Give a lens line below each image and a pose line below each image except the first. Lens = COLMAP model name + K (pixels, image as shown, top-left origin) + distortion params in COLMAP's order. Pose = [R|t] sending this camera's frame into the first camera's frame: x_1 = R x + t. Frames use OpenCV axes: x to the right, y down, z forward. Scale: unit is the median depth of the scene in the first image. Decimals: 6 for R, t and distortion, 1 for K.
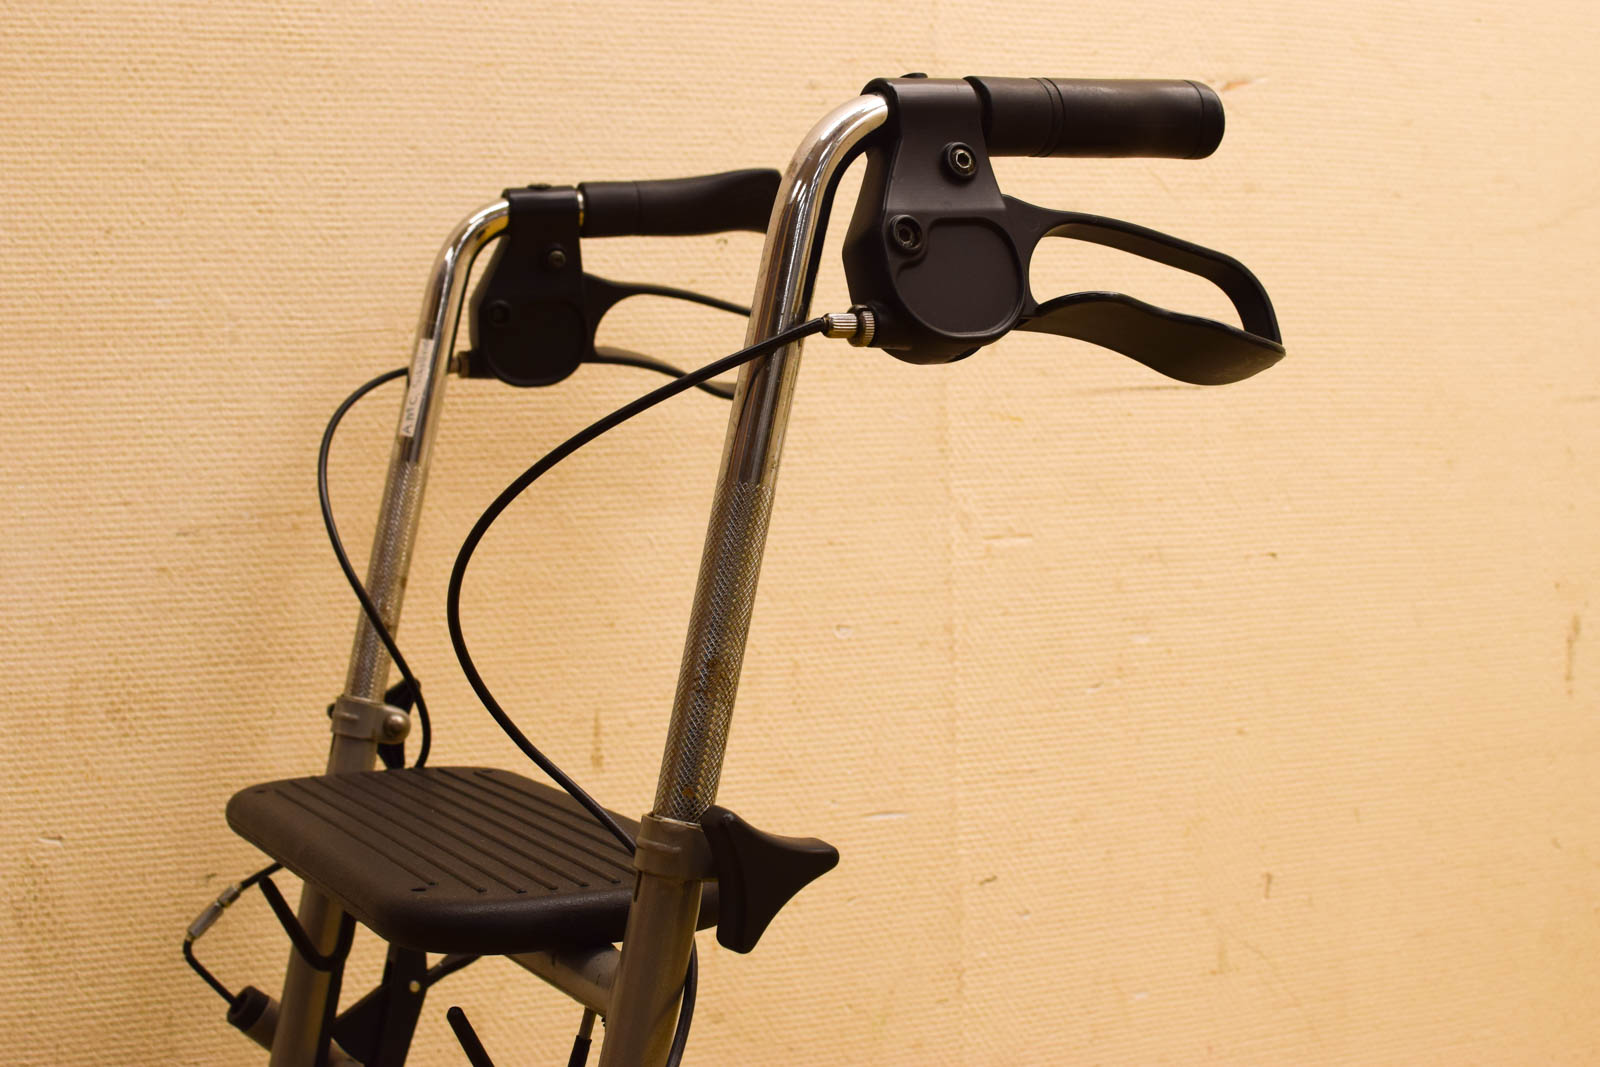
lens RADIAL K [[2460.3, 0, 798.3], [0, 2460.3, 533.5], [0, 0, 1]] dist [-0.165643, 0.000000]
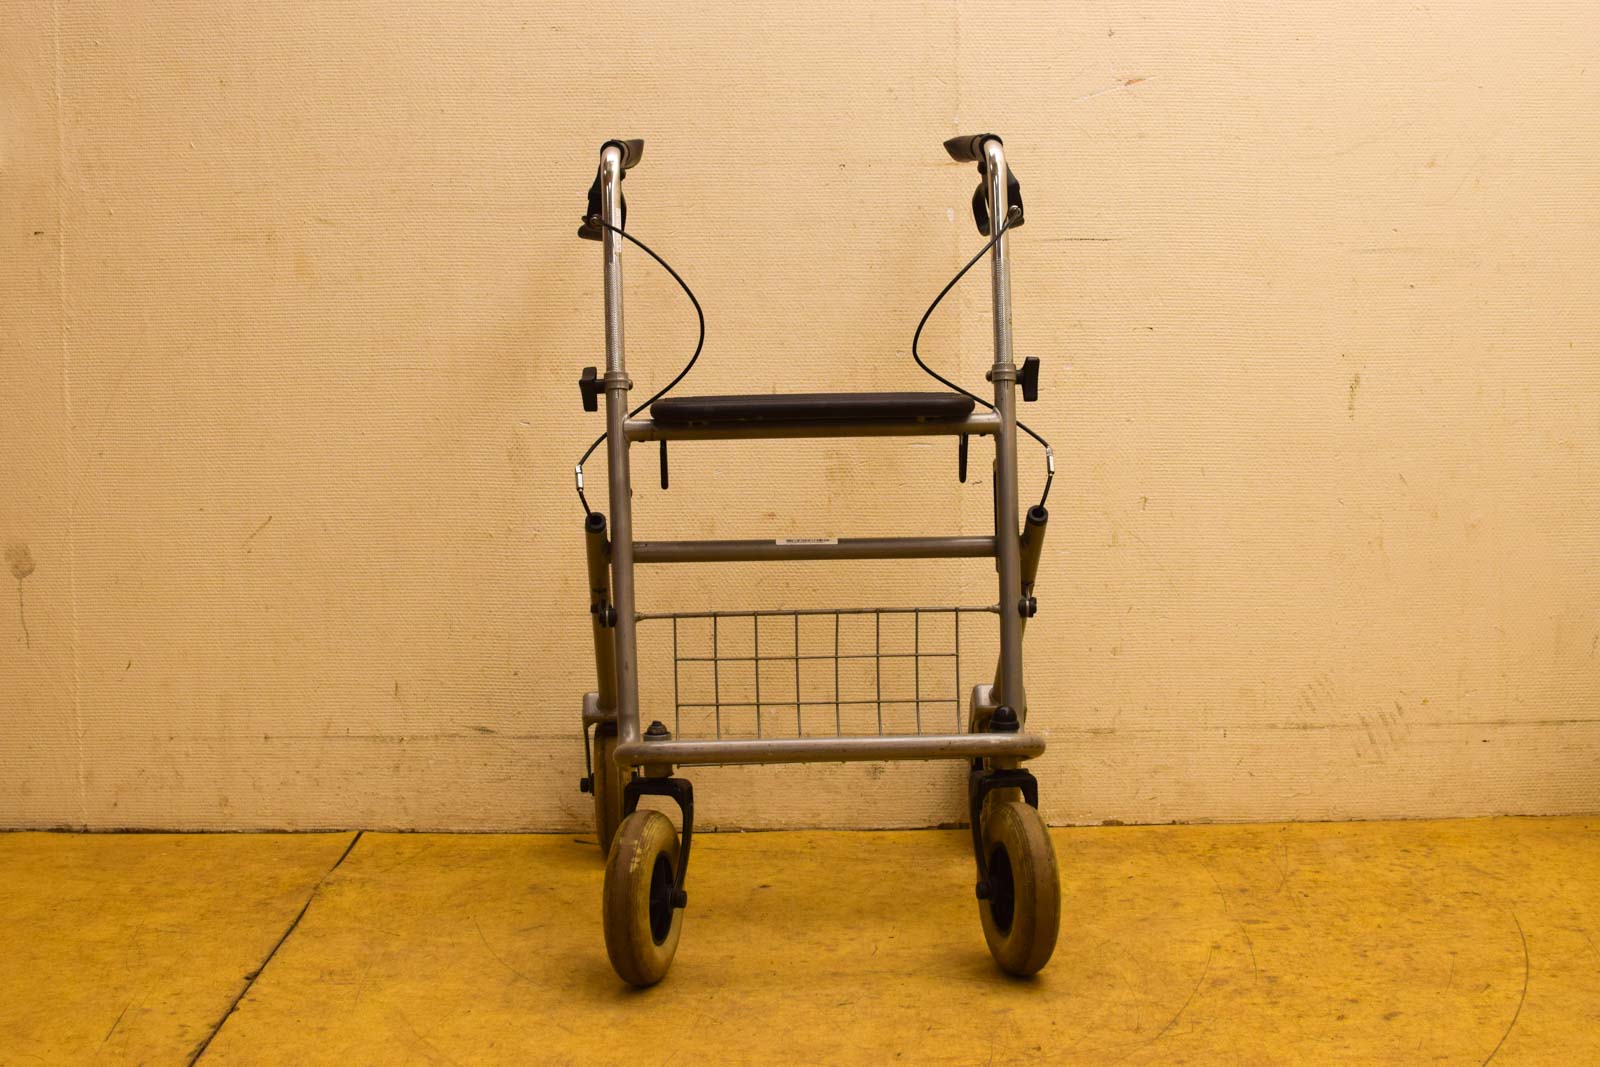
lens RADIAL K [[2460.3, 0, 796.0], [0, 2460.3, 532.1], [0, 0, 1]] dist [-0.165643, 0.000000]
pose [[0.914178, 0.061815, -0.400570, 0.863122], [-0.039830, 0.997219, 0.062990, 0.069572], [0.403350, -0.041629, 0.914098, -1.038584]]
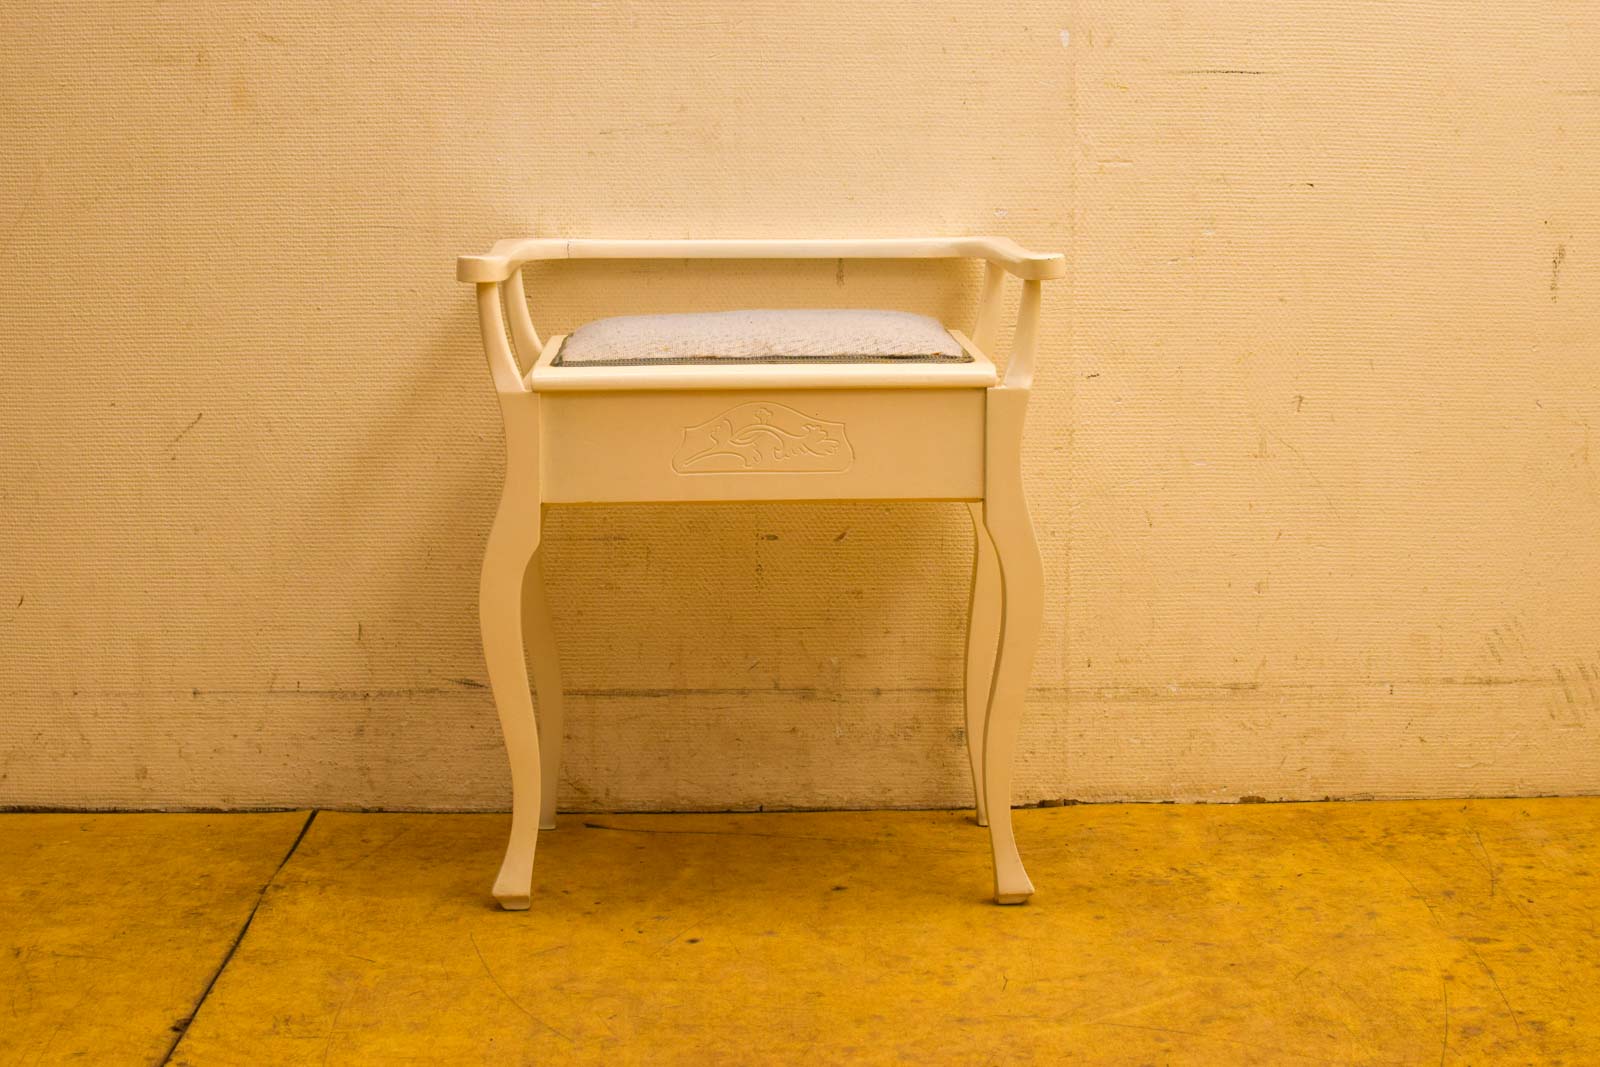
lens RADIAL K [[2460.3, 0, 799.6], [0, 2460.3, 534.2], [0, 0, 1]] dist [-0.165643, 0.000000]
pose [[0.926880, 0.079554, -0.366831, 0.569785], [-0.047475, 0.994280, 0.095672, 0.114762], [0.372344, -0.071262, 0.925355, -0.647267]]
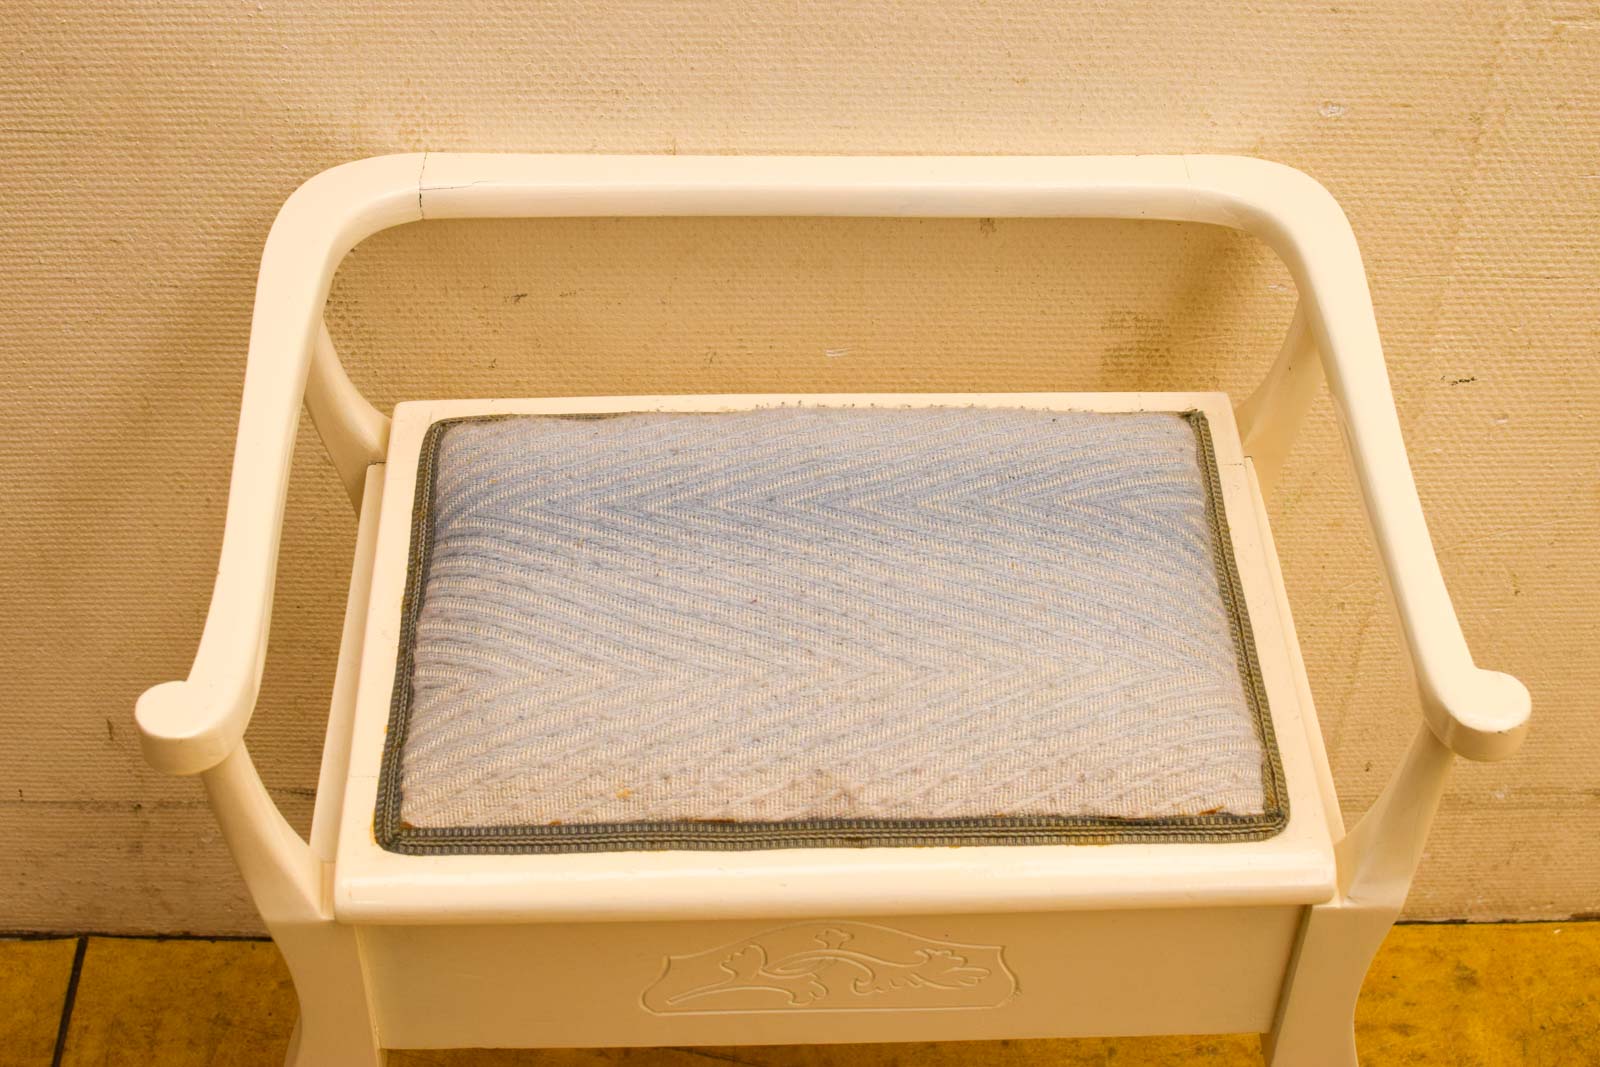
lens RADIAL K [[2460.3, 0, 805.8], [0, 2460.3, 532.3], [0, 0, 1]] dist [-0.165643, 0.000000]
pose [[0.922586, 0.289991, -0.254441, 0.110430], [-0.066373, 0.769006, 0.635786, -0.373729], [0.380039, -0.569679, 0.728722, 0.331636]]
